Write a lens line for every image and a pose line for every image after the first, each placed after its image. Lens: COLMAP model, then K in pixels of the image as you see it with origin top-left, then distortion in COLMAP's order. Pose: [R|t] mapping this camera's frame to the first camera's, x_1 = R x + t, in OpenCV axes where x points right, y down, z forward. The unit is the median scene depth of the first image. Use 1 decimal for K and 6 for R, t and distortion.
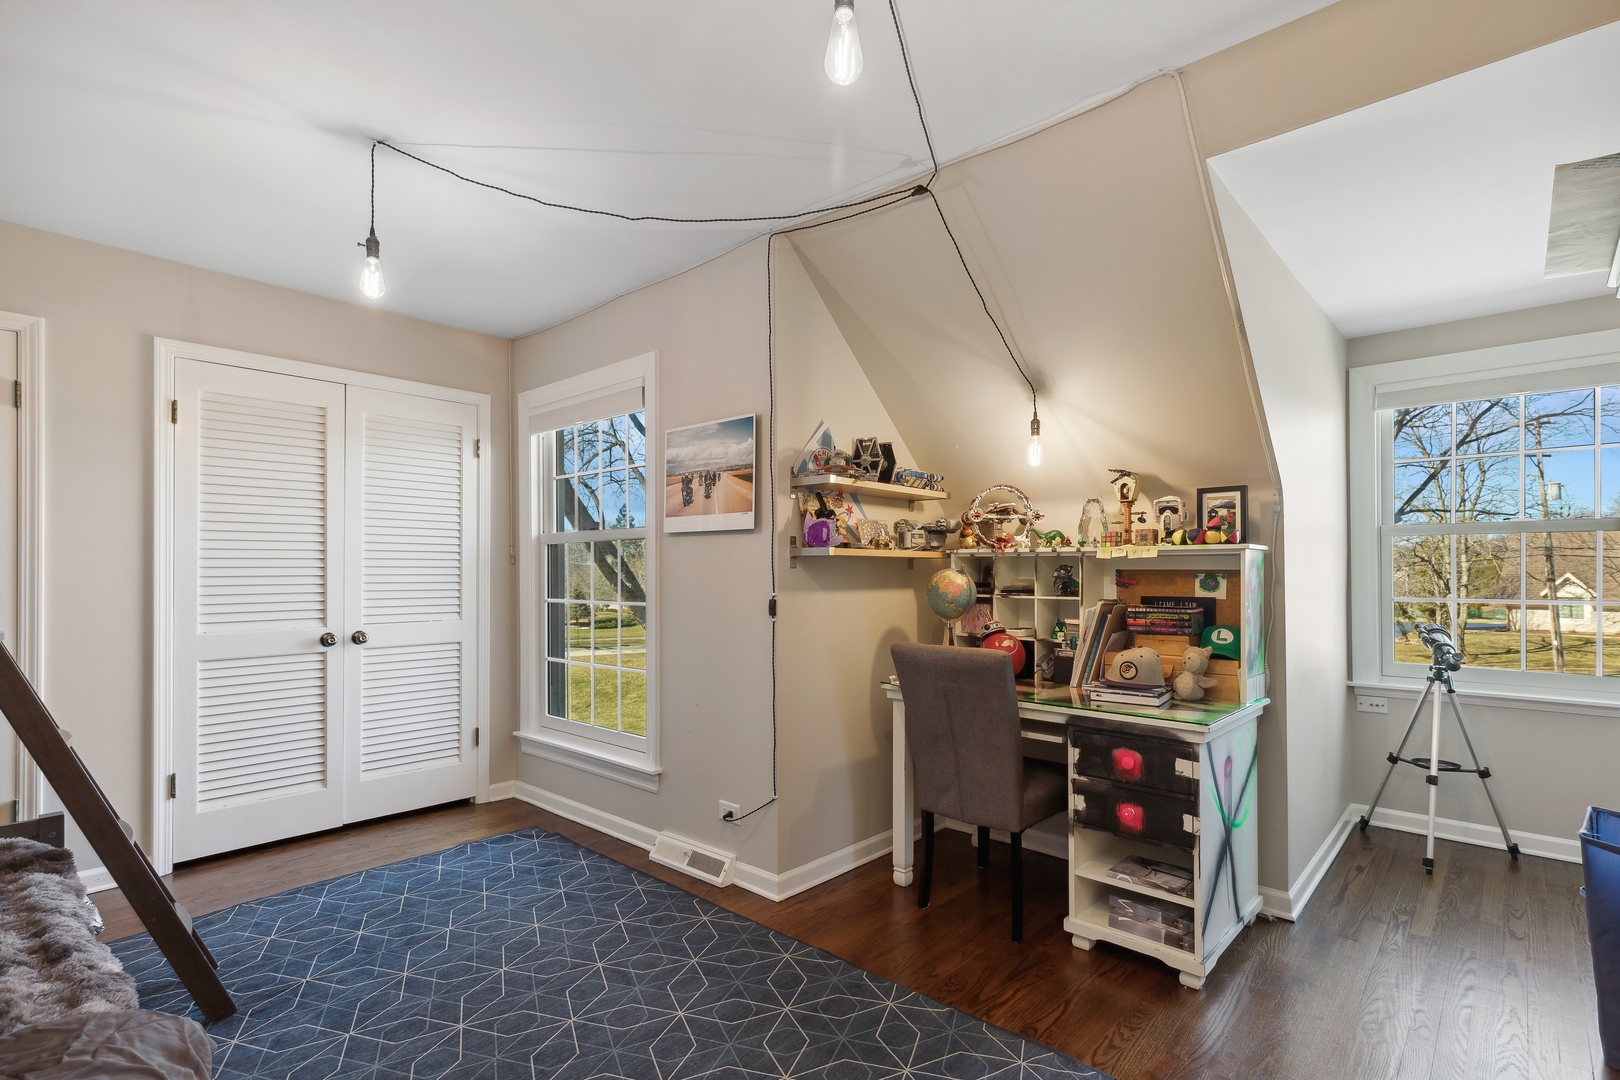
lens RADIAL K [[768.3, 0, 811.2], [0, 768.3, 567.3], [0, 0, 1]] dist [-0.000070, -0.000309]
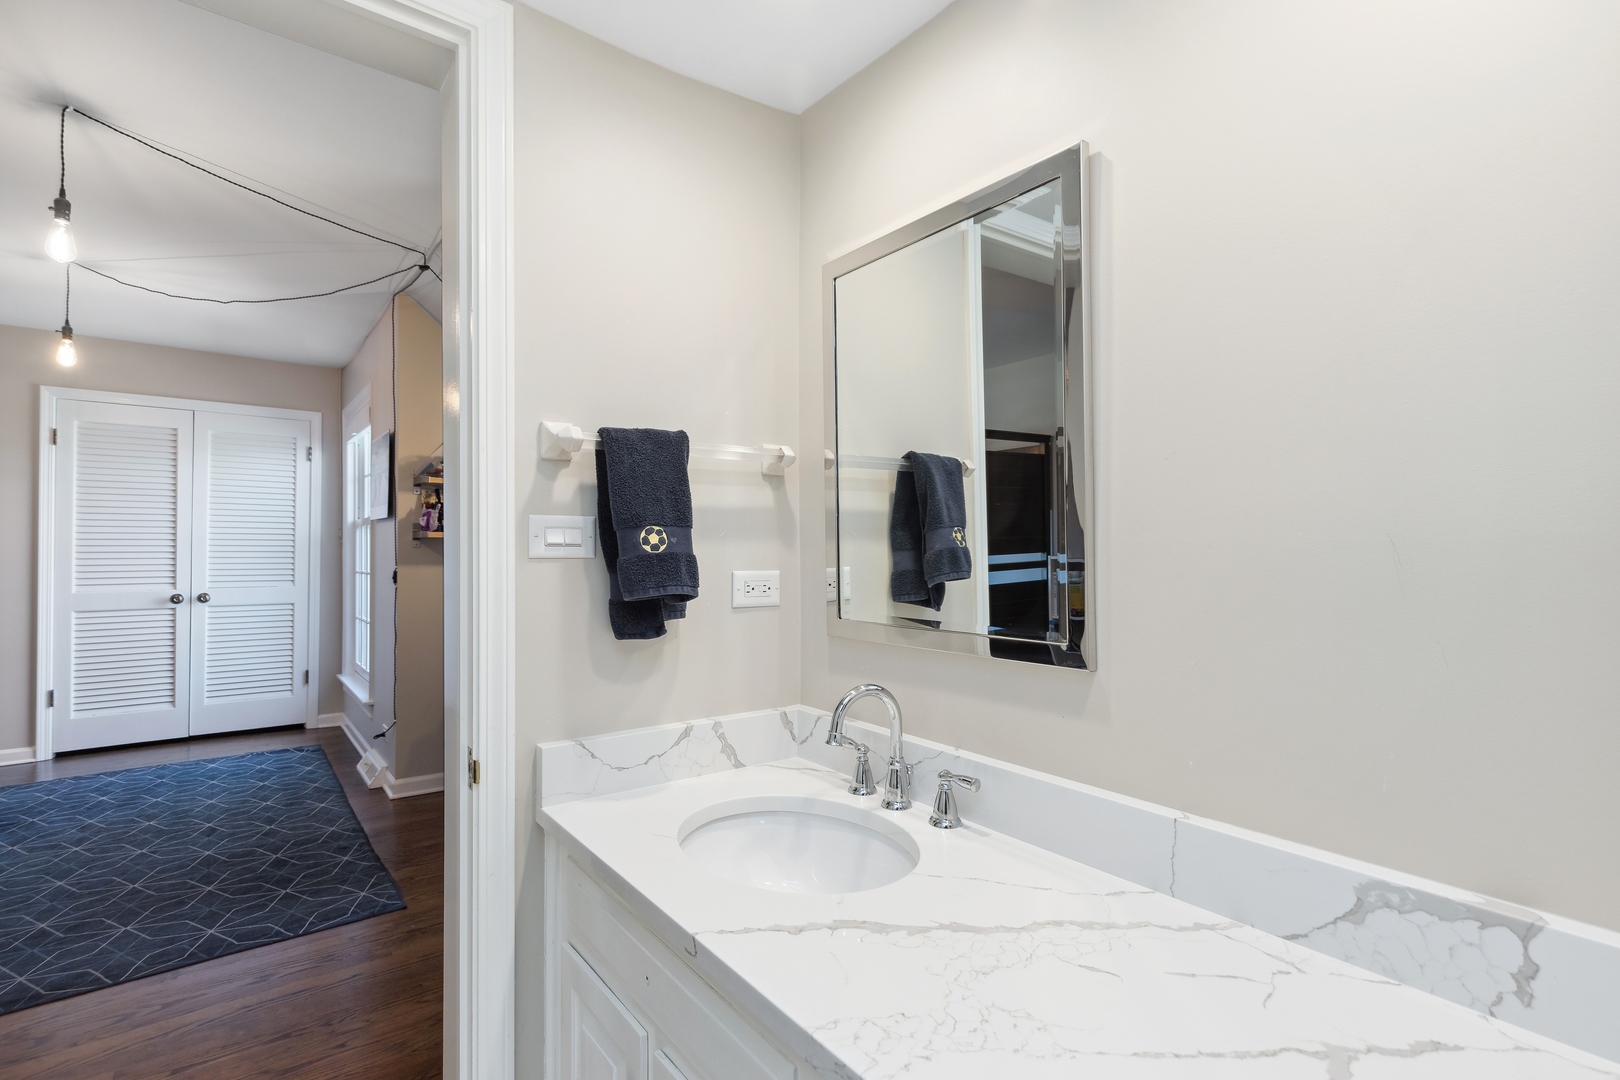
lens RADIAL K [[760.7, 0, 802.7], [0, 760.7, 542.3], [0, 0, 1]] dist [0.001375, 0.000543]
pose [[0.984108, 0.001249, -0.177565, 0.705270], [-0.002129, 0.999986, -0.004770, -0.002009], [0.177556, 0.005072, 0.984098, -0.132514]]
